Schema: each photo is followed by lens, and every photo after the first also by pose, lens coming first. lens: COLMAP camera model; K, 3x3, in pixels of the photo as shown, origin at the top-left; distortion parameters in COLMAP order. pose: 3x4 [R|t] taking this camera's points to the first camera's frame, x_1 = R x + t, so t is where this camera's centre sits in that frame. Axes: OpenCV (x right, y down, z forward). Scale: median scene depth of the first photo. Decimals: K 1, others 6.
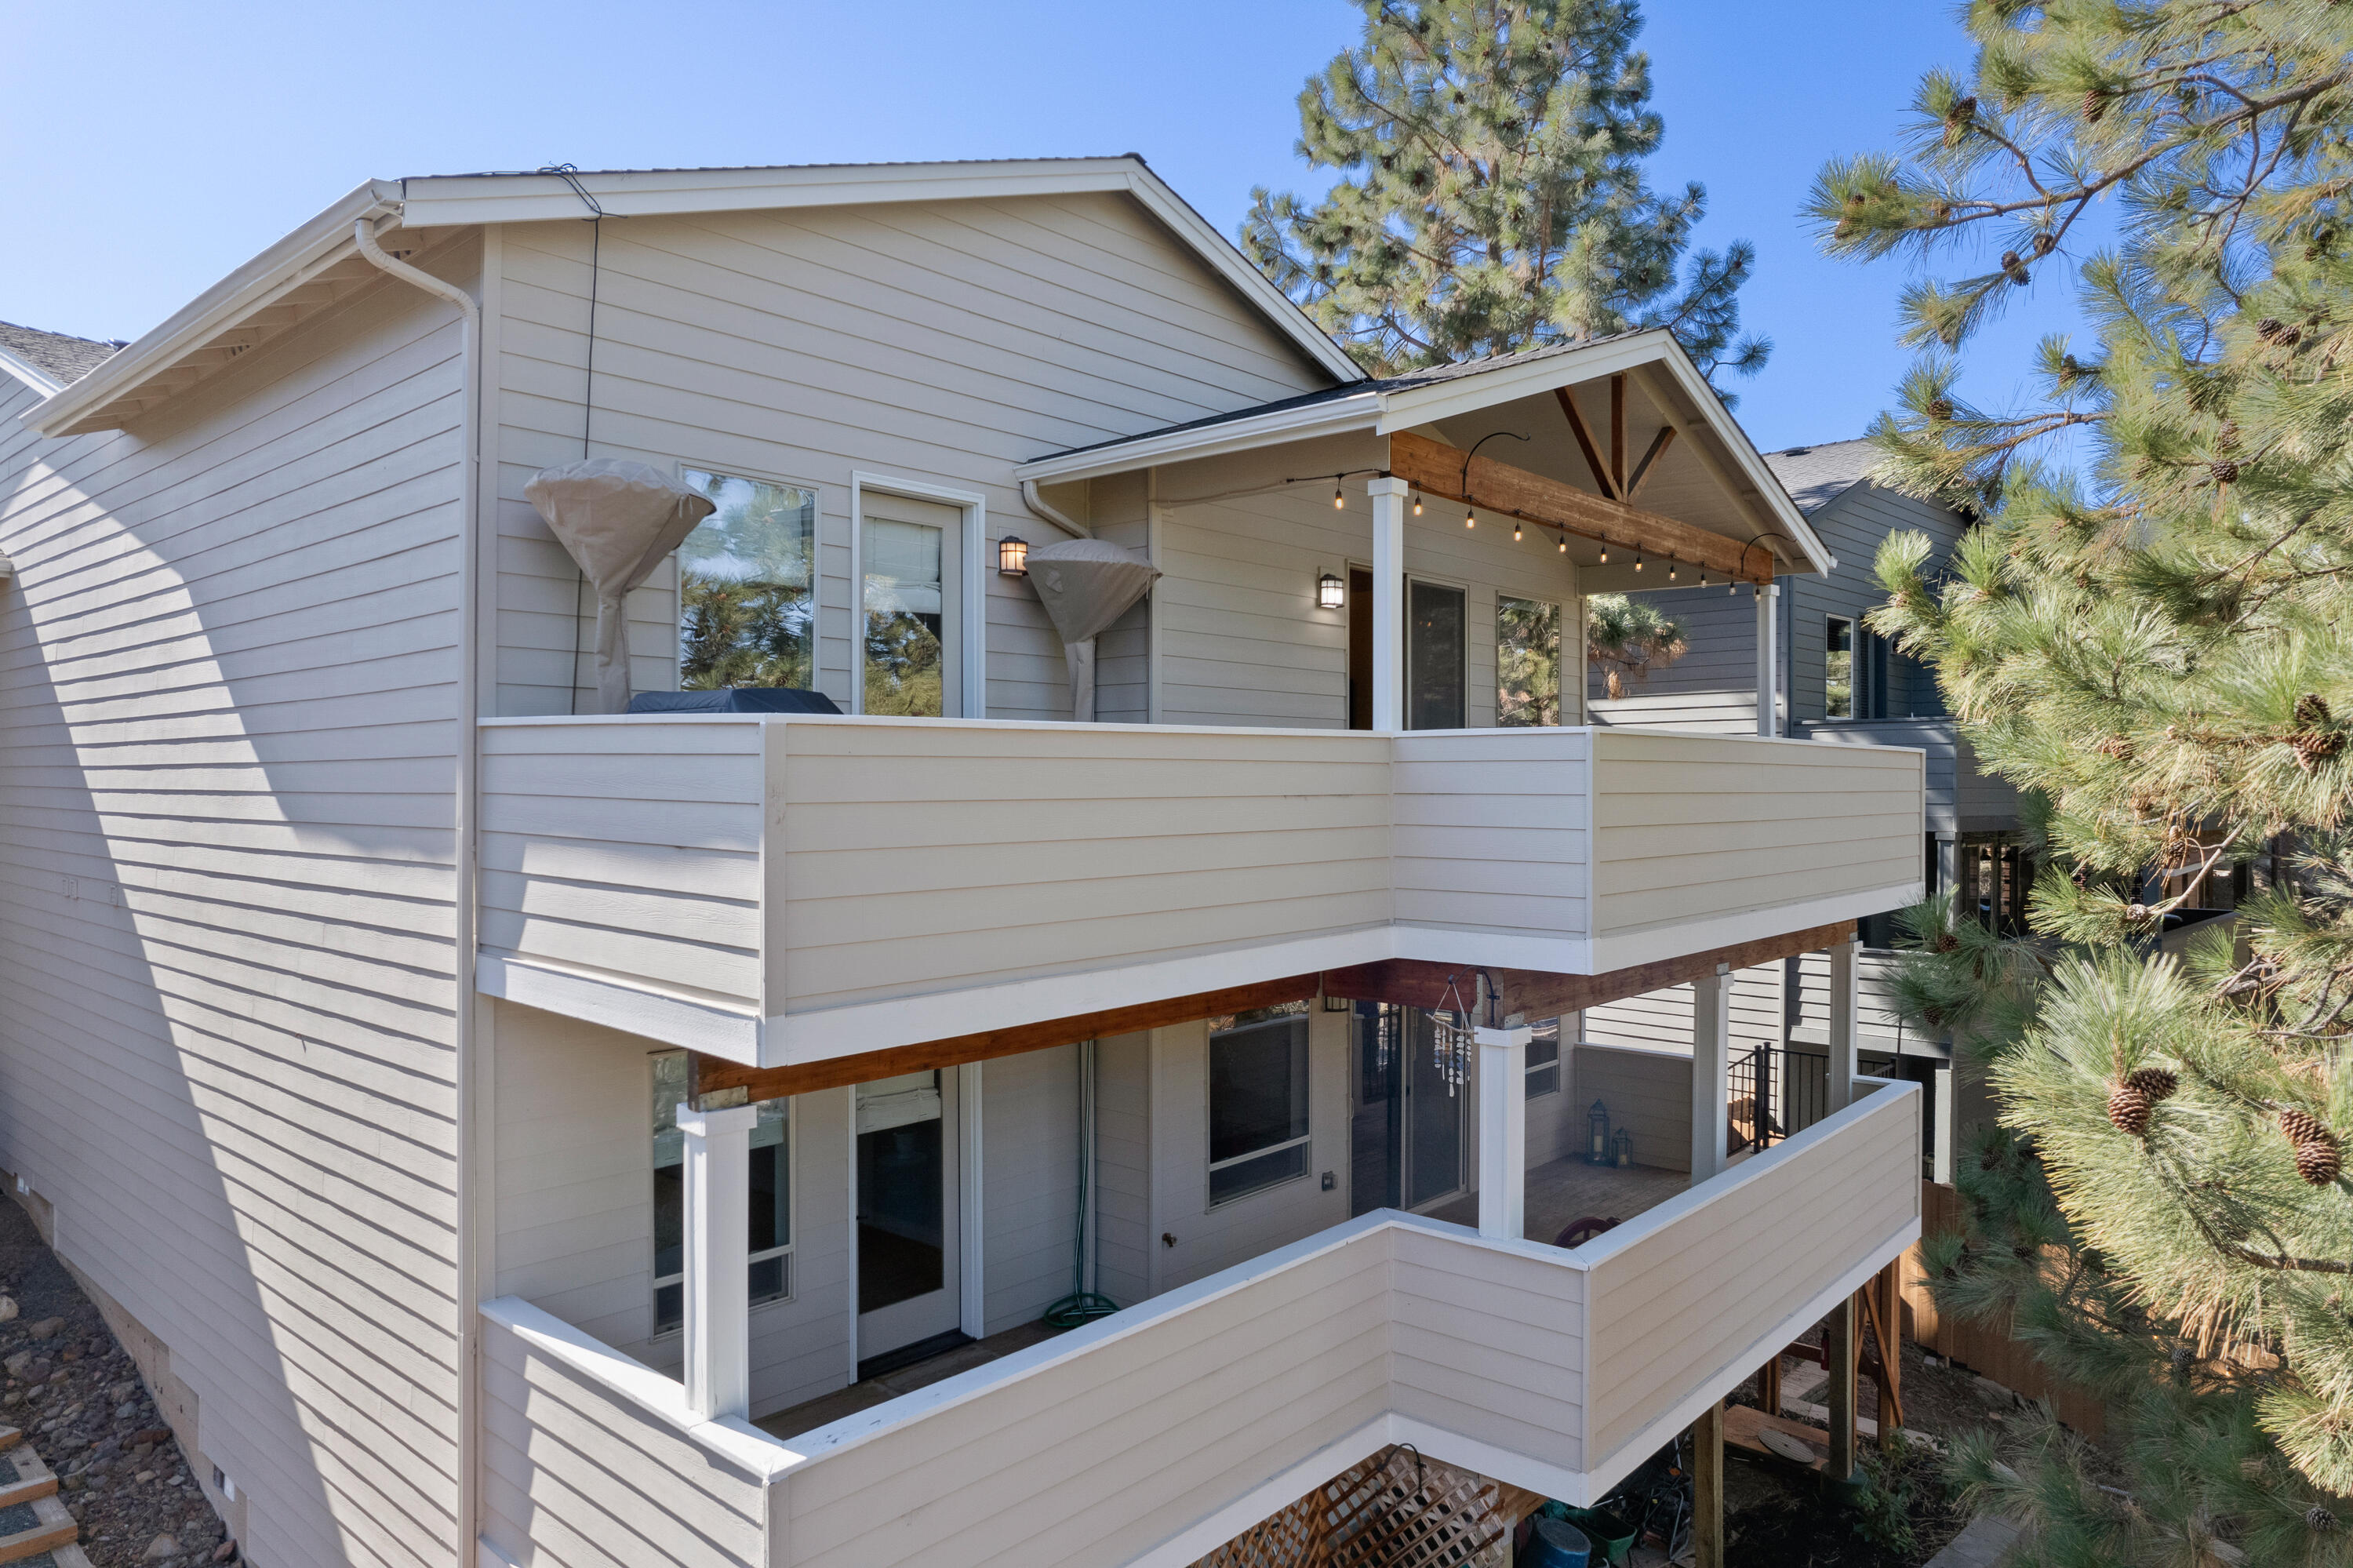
lens RADIAL K [[1508.5, 0, 1176.5], [0, 1508.5, 784.0], [0, 0, 1]] dist [-0.051302, 0.029024]
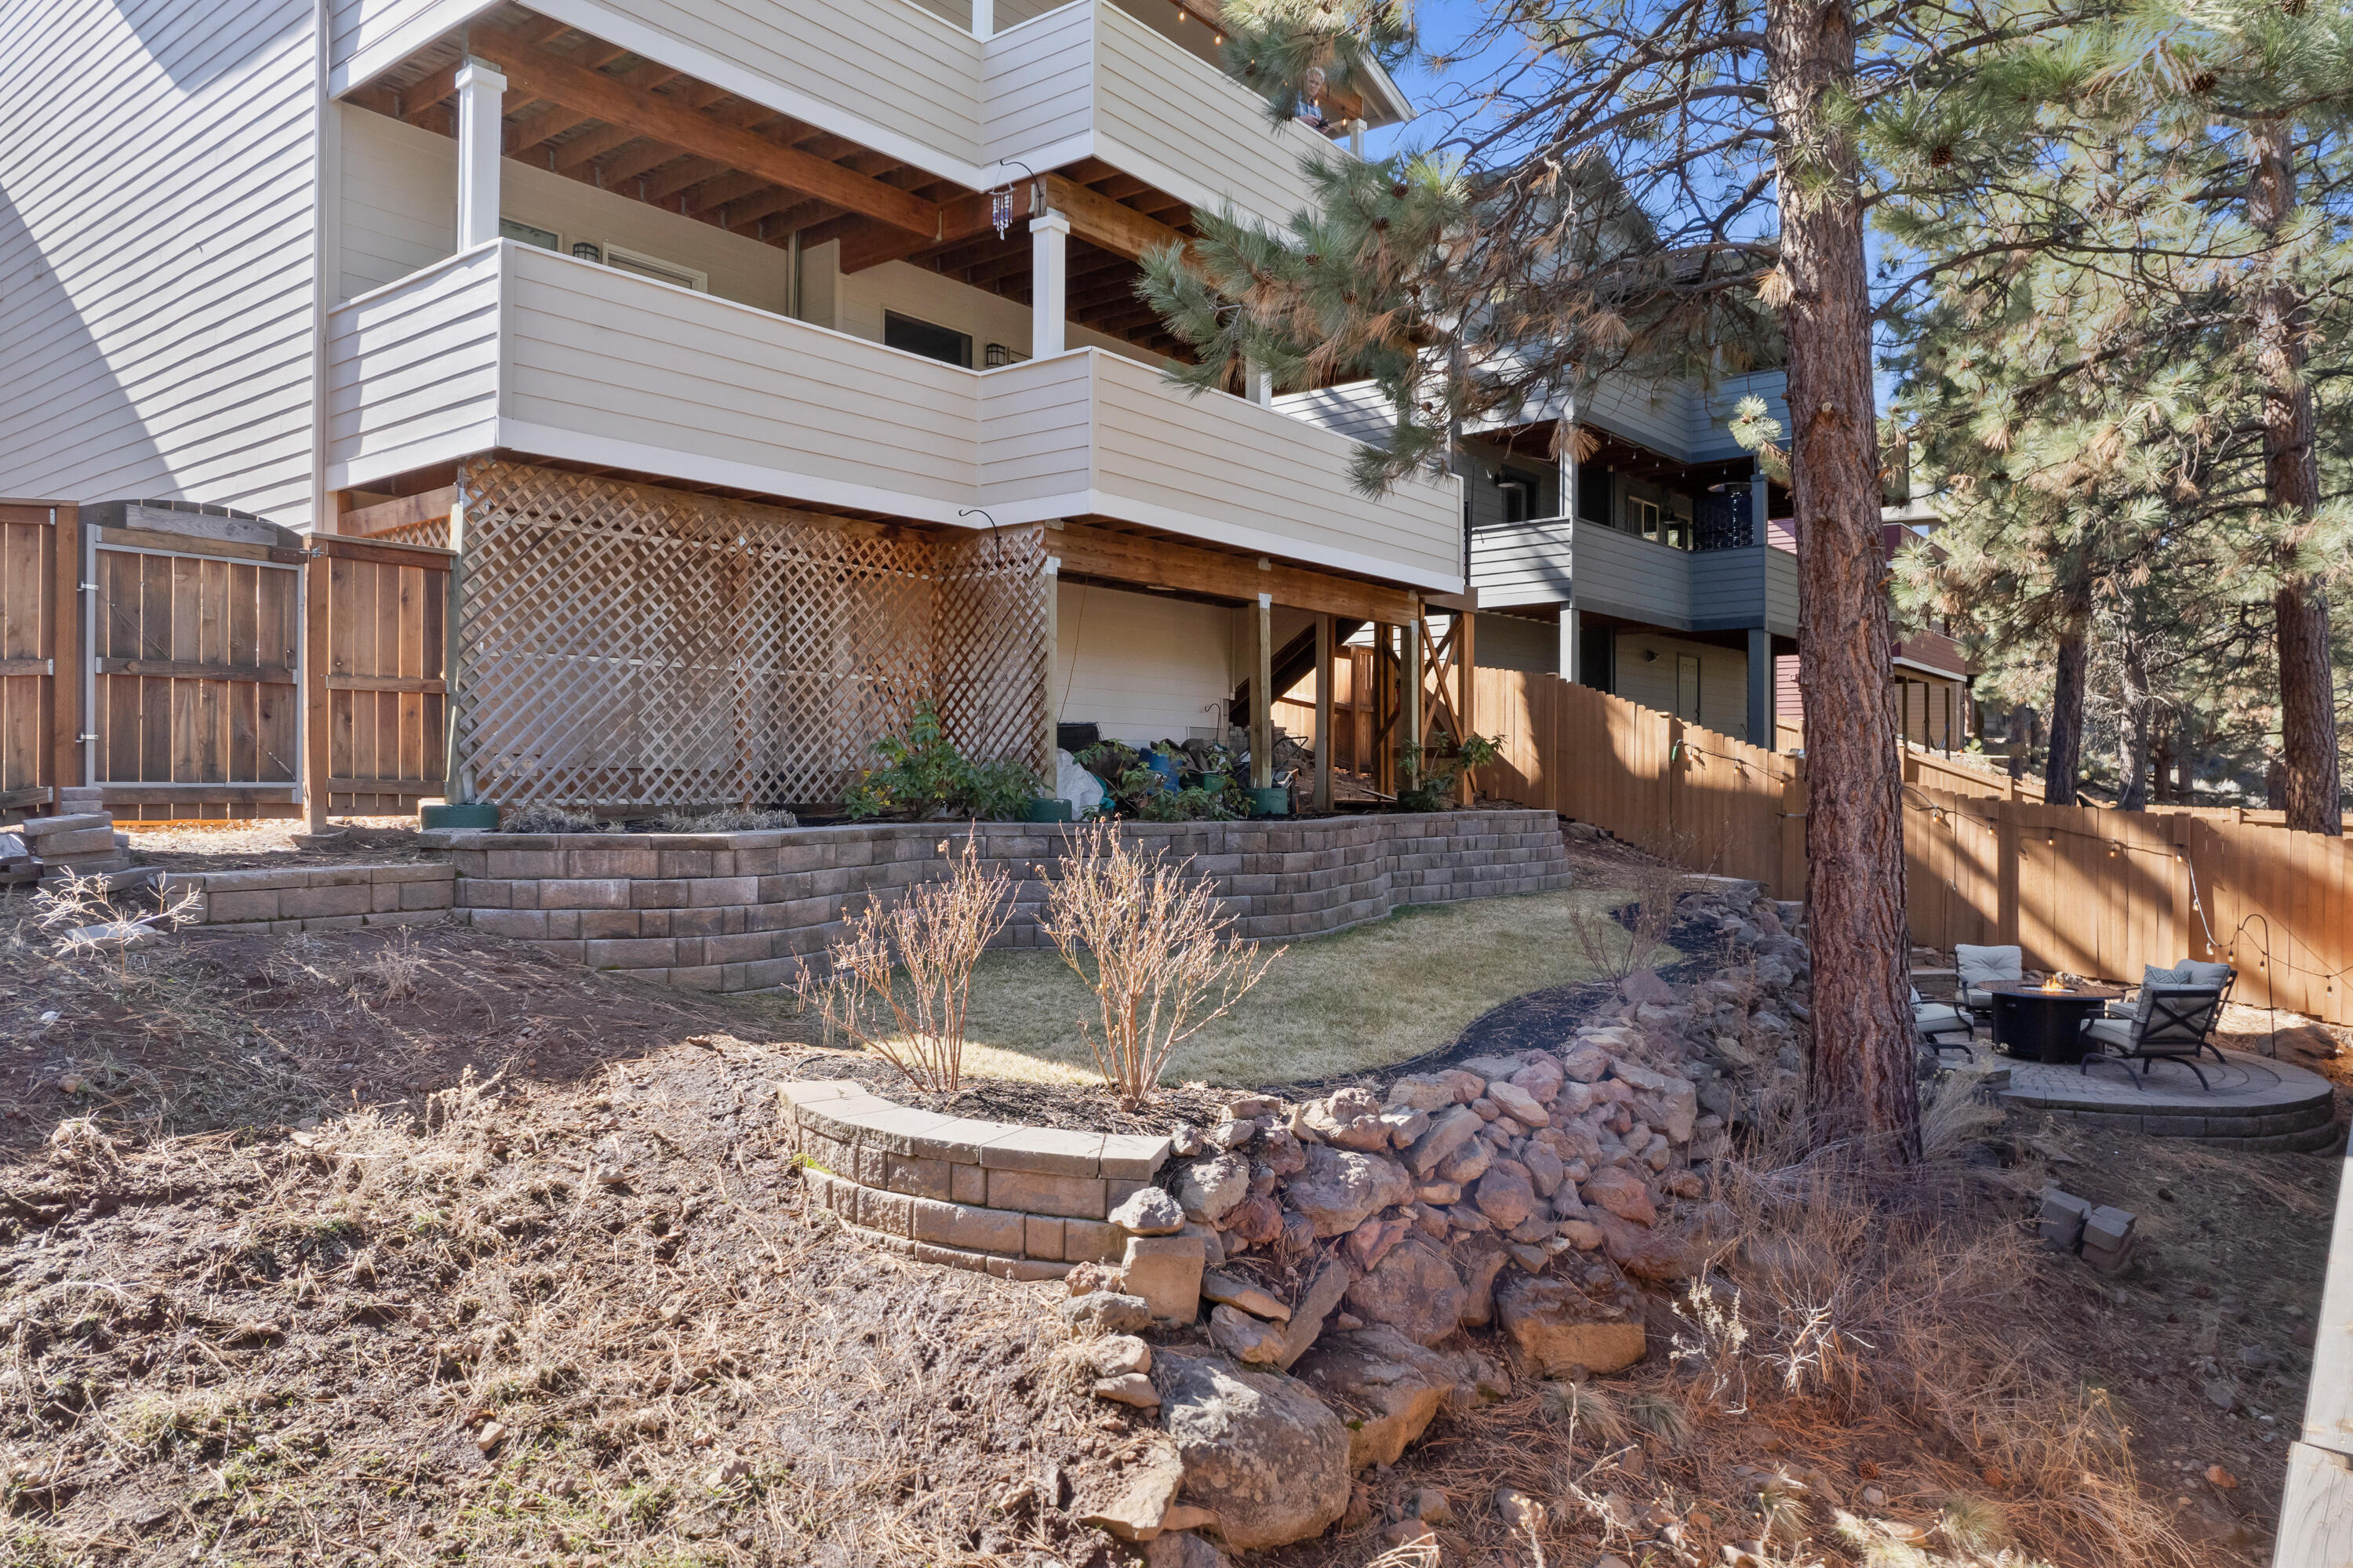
lens RADIAL K [[1528.9, 0, 1180.6], [0, 1528.9, 778.0], [0, 0, 1]] dist [-0.063890, 0.054385]
pose [[0.997954, 0.001352, 0.063918, 0.243509], [-0.000946, 0.999979, -0.006387, 0.691399], [-0.063925, 0.006314, 0.997935, -0.468397]]
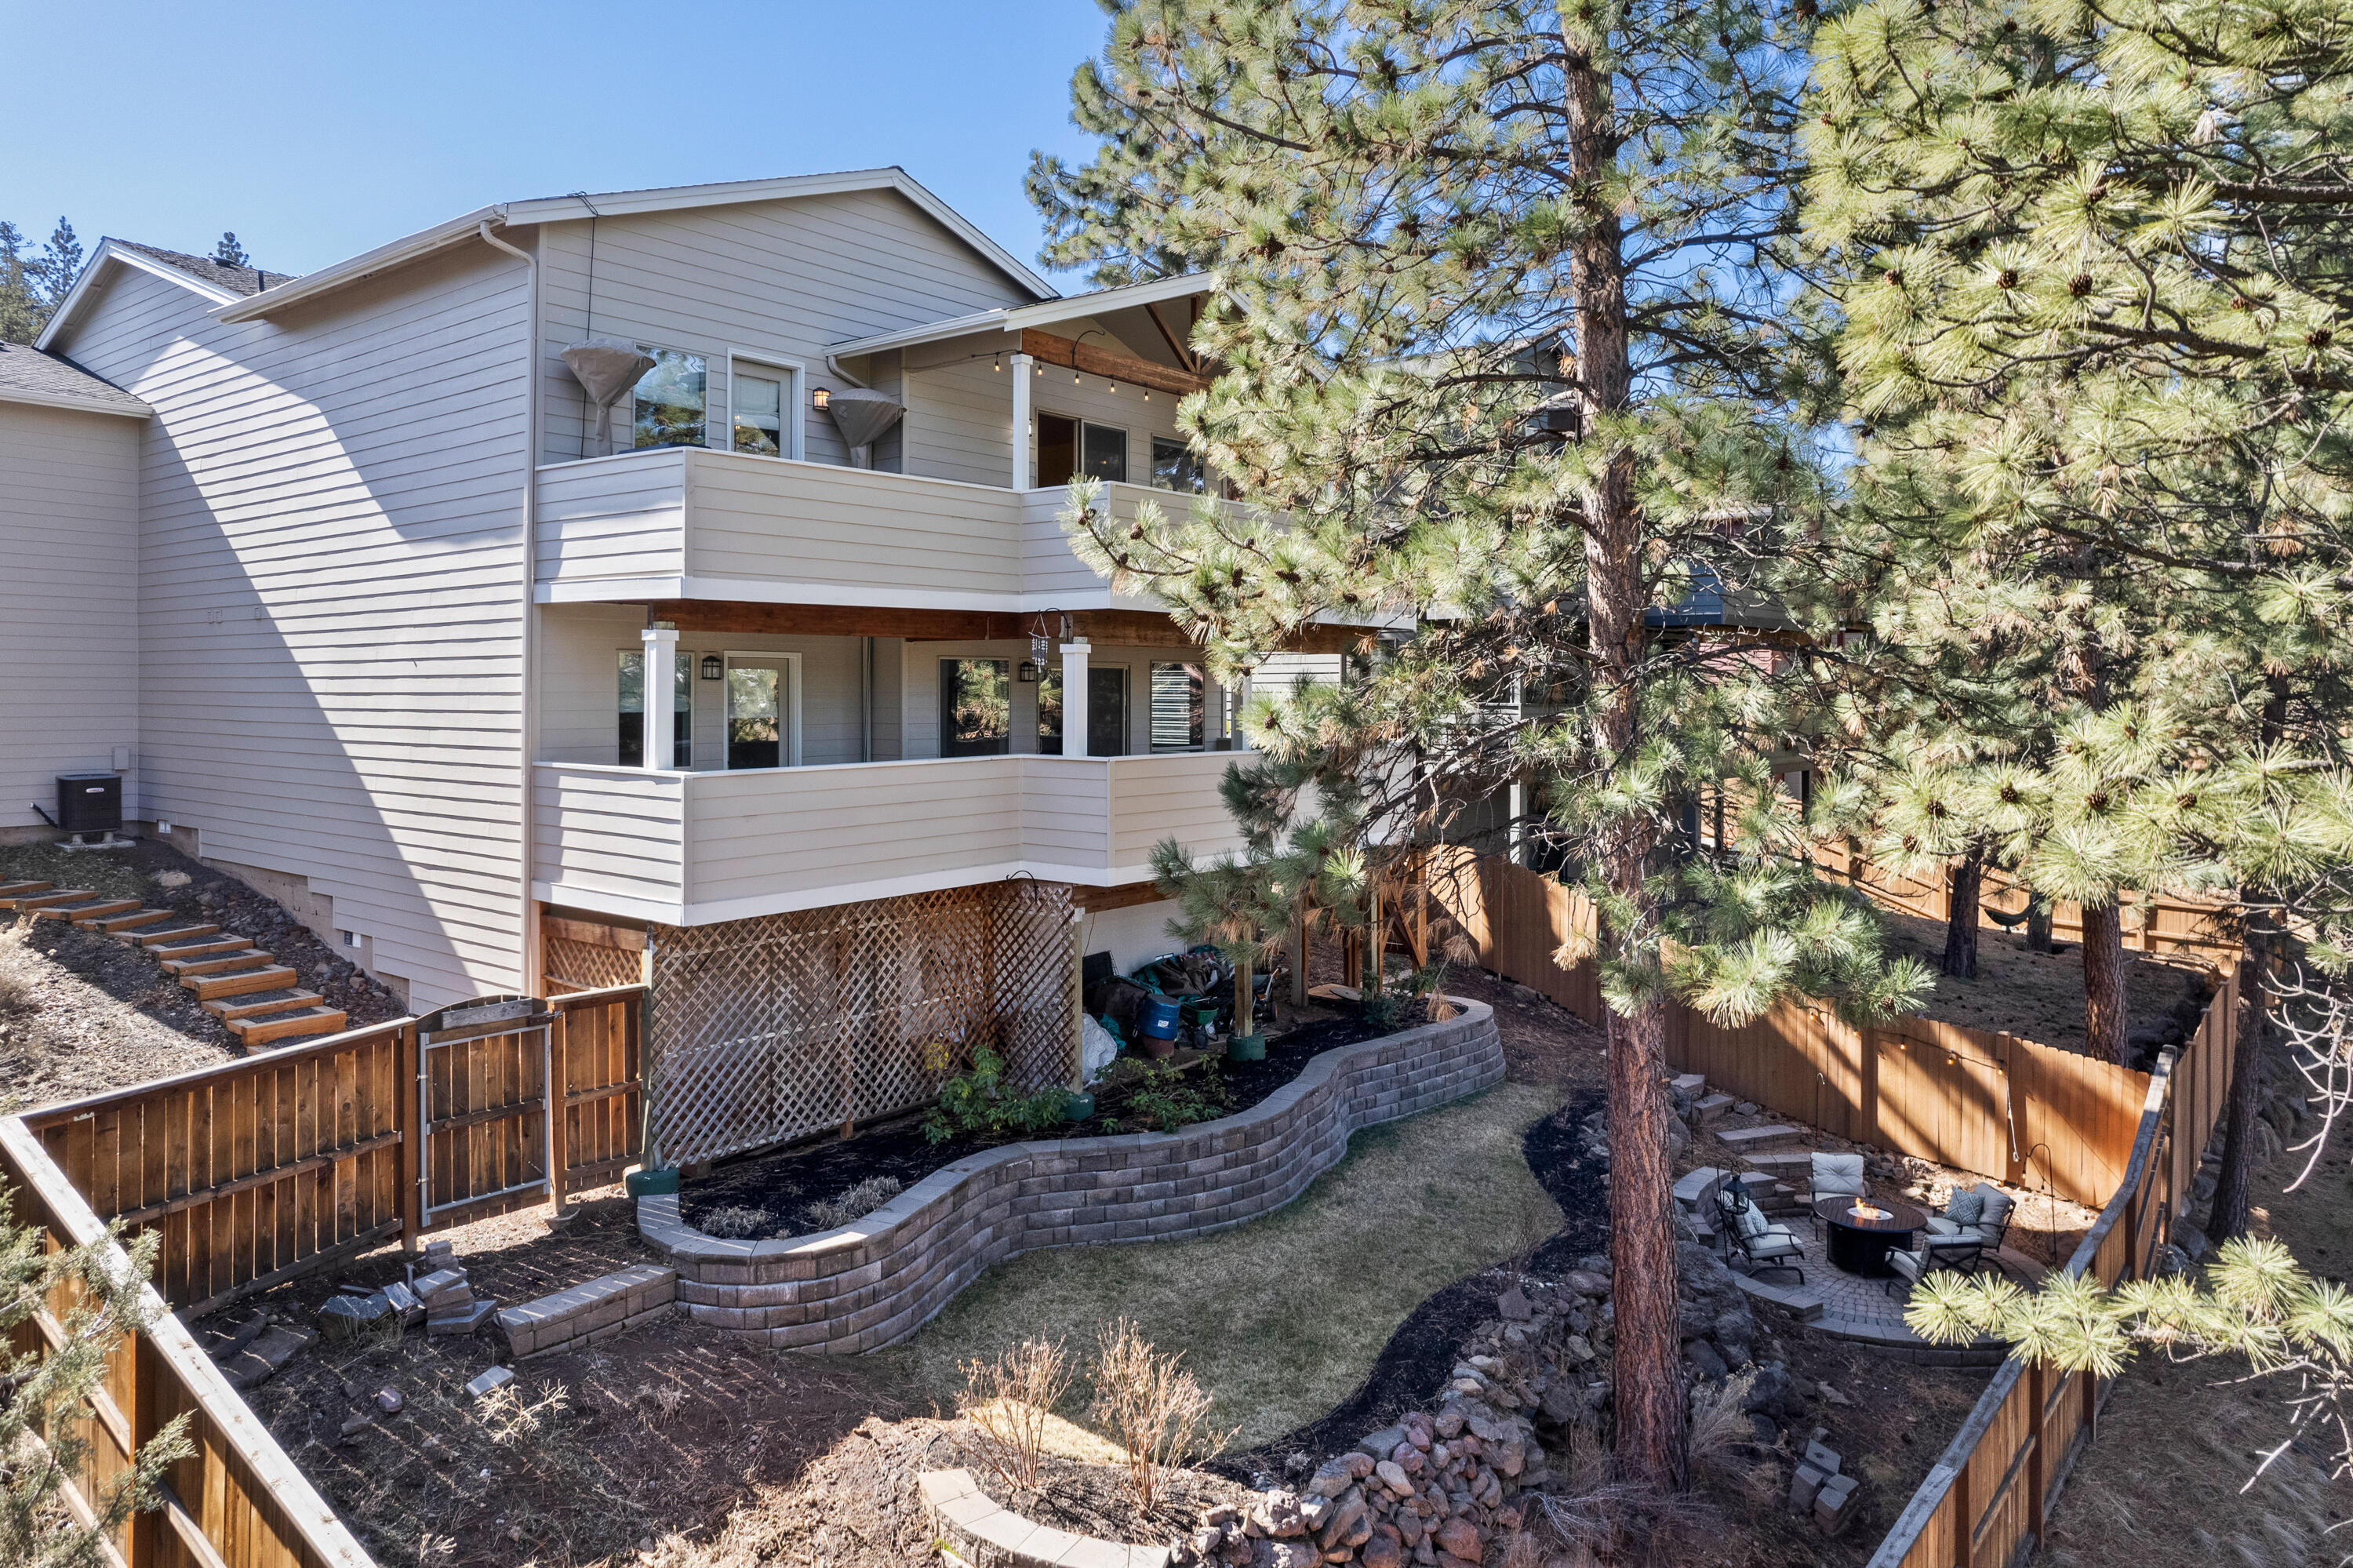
lens RADIAL K [[1566.7, 0, 1178.9], [0, 1566.7, 674.9], [0, 0, 1]] dist [-0.044351, 0.002665]
pose [[0.998150, -0.000192, 0.060802, 0.220560], [0.000951, 0.999922, -0.012455, 0.216888], [-0.060795, 0.012490, 0.998072, -0.934765]]
